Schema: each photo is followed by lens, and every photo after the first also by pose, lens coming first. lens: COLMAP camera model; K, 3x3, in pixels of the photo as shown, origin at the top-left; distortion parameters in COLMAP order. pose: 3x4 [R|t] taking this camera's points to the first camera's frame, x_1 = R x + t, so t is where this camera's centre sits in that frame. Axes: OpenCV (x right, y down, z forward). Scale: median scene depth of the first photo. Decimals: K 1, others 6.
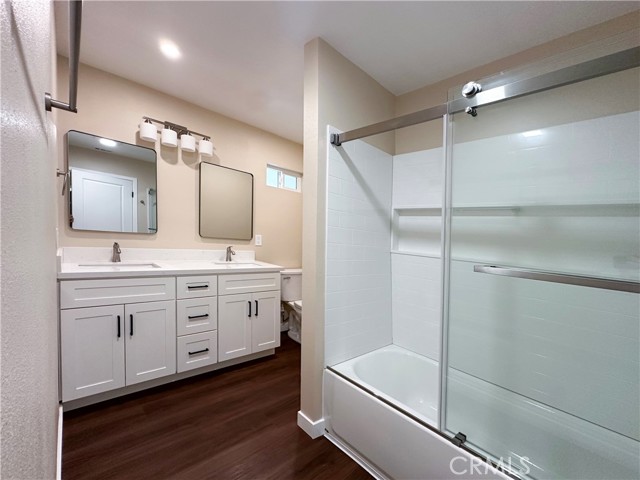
lens RADIAL K [[254.3, 0, 329.0], [0, 254.3, 283.7], [0, 0, 1]] dist [-0.001041, -0.000213]
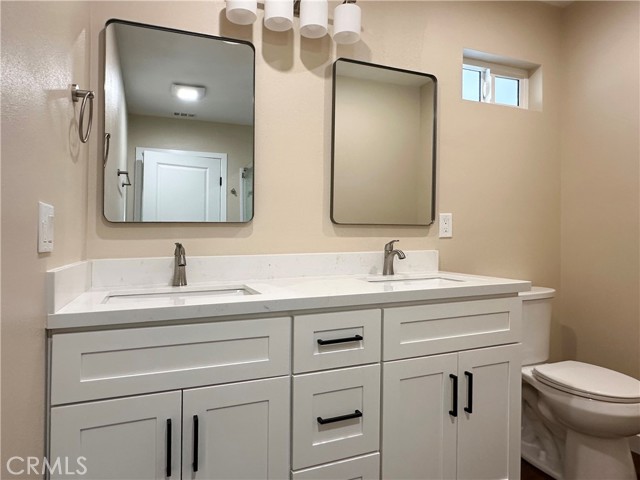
lens RADIAL K [[394.4, 0, 320.0], [0, 394.4, 240.0], [0, 0, 1]] dist [0.000817, 0.000043]
pose [[0.910467, -0.098426, -0.401698, -0.256142], [0.018384, 0.979940, -0.198442, -0.016723], [0.413172, 0.173290, 0.894013, 0.377113]]
